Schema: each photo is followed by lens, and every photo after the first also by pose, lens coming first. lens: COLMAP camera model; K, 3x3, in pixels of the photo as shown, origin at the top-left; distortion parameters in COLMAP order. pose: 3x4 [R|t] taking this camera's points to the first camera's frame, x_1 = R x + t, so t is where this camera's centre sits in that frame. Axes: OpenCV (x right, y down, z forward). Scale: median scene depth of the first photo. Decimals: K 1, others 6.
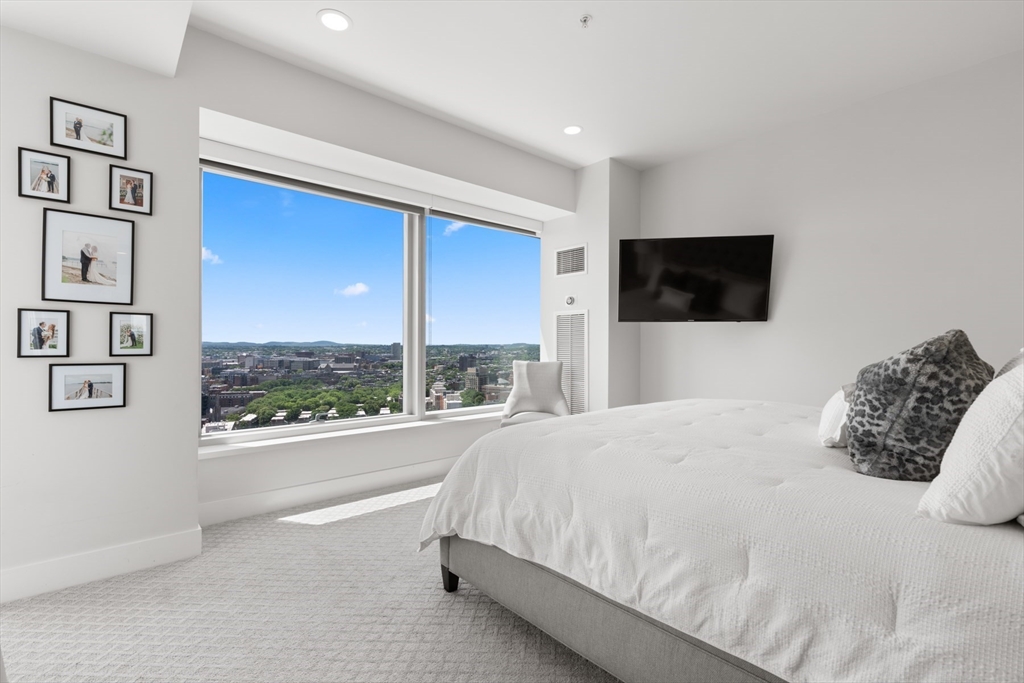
lens RADIAL K [[463.6, 0, 515.3], [0, 463.6, 339.0], [0, 0, 1]] dist [-0.000003, 0.000180]
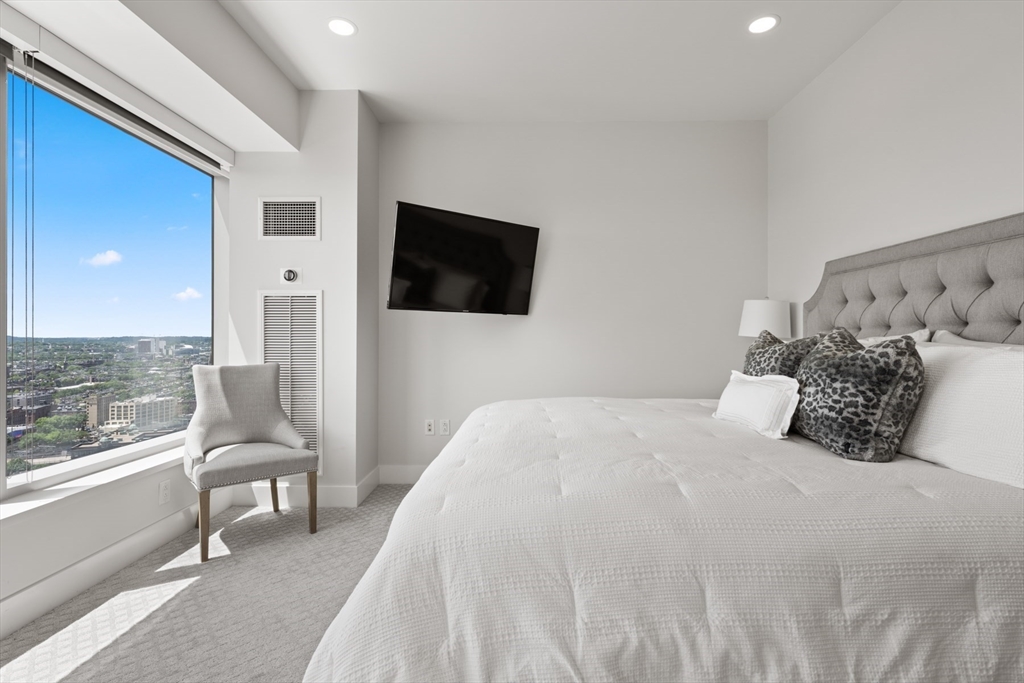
lens RADIAL K [[483.1, 0, 513.3], [0, 483.1, 337.9], [0, 0, 1]] dist [-0.000698, -0.000342]
pose [[0.675907, -0.000544, 0.736987, -0.590395], [-0.008311, 0.999931, 0.008360, 0.006222], [-0.736940, -0.011776, 0.675855, 0.830468]]
